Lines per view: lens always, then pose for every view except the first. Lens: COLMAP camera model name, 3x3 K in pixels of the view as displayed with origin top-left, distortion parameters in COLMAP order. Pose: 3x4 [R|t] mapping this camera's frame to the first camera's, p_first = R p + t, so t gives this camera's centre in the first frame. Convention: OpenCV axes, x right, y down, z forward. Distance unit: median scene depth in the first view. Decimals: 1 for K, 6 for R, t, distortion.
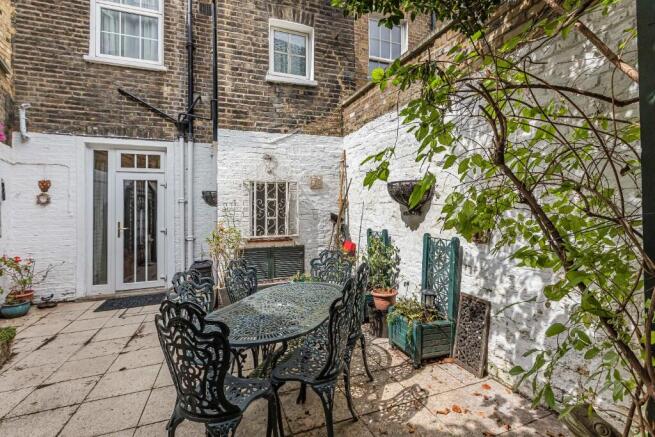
lens RADIAL K [[299.5, 0, 328.2], [0, 299.5, 207.7], [0, 0, 1]] dist [0.001103, -0.000774]
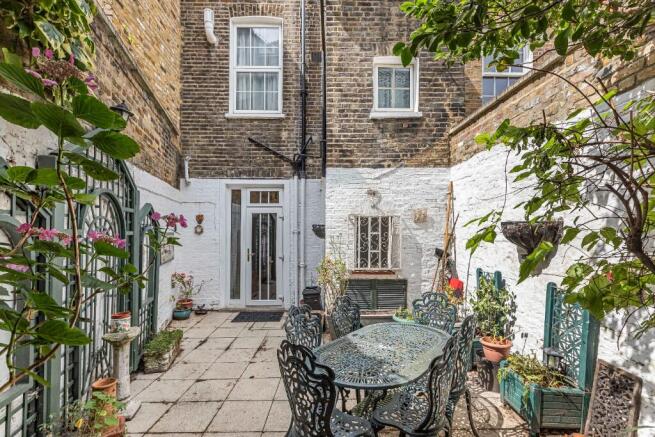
lens RADIAL K [[298.4, 0, 327.9], [0, 298.4, 229.2], [0, 0, 1]] dist [0.000231, -0.000670]
pose [[0.940840, 0.007874, -0.338760, 0.007281], [-0.006362, 0.999964, 0.005574, -0.046209], [0.338792, -0.003089, 0.940856, -0.022616]]
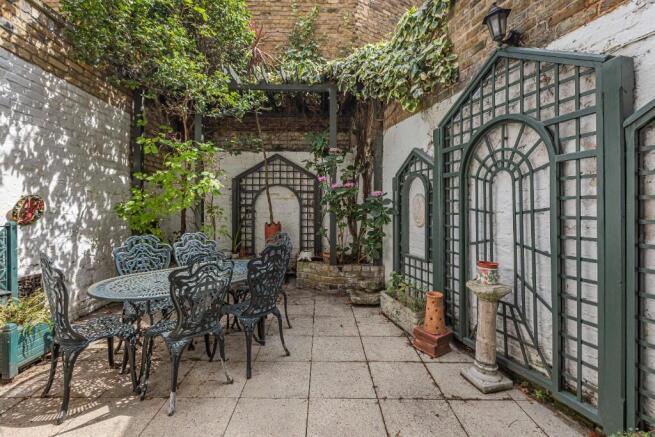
lens RADIAL K [[299.5, 0, 328.2], [0, 299.5, 207.7], [0, 0, 1]] dist [0.001103, -0.000774]
pose [[-0.945071, 0.007174, 0.326785, -0.469598], [-0.001278, 0.999670, -0.025642, 0.045326], [-0.326861, -0.024651, -0.944751, 0.913022]]
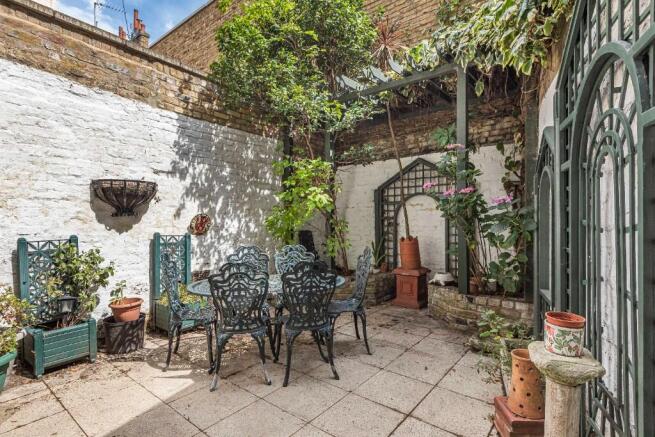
lens RADIAL K [[335.4, 0, 329.3], [0, 335.4, 226.1], [0, 0, 1]] dist [0.000996, 0.000074]
pose [[-0.512979, -0.001850, 0.858399, -0.707825], [-0.006010, 0.999981, -0.001436, 0.038790], [-0.858380, -0.005896, -0.512980, 0.722512]]
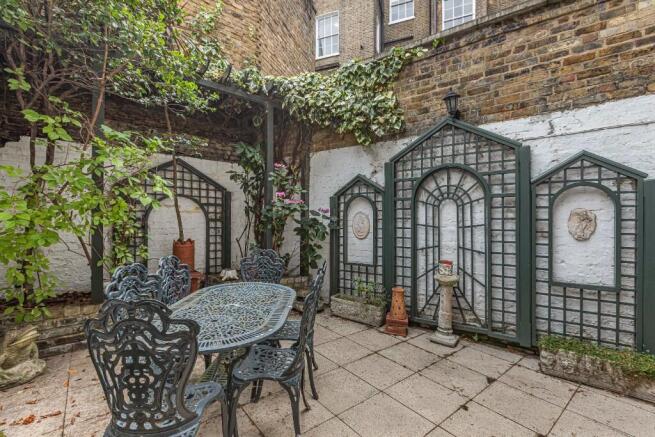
lens RADIAL K [[288.2, 0, 328.2], [0, 288.2, 222.6], [0, 0, 1]] dist [0.000245, -0.000139]
pose [[-0.944932, 0.003429, -0.327249, -0.065630], [0.009612, 0.999805, -0.017278, 0.038058], [0.327126, -0.019472, -0.944780, 0.932665]]
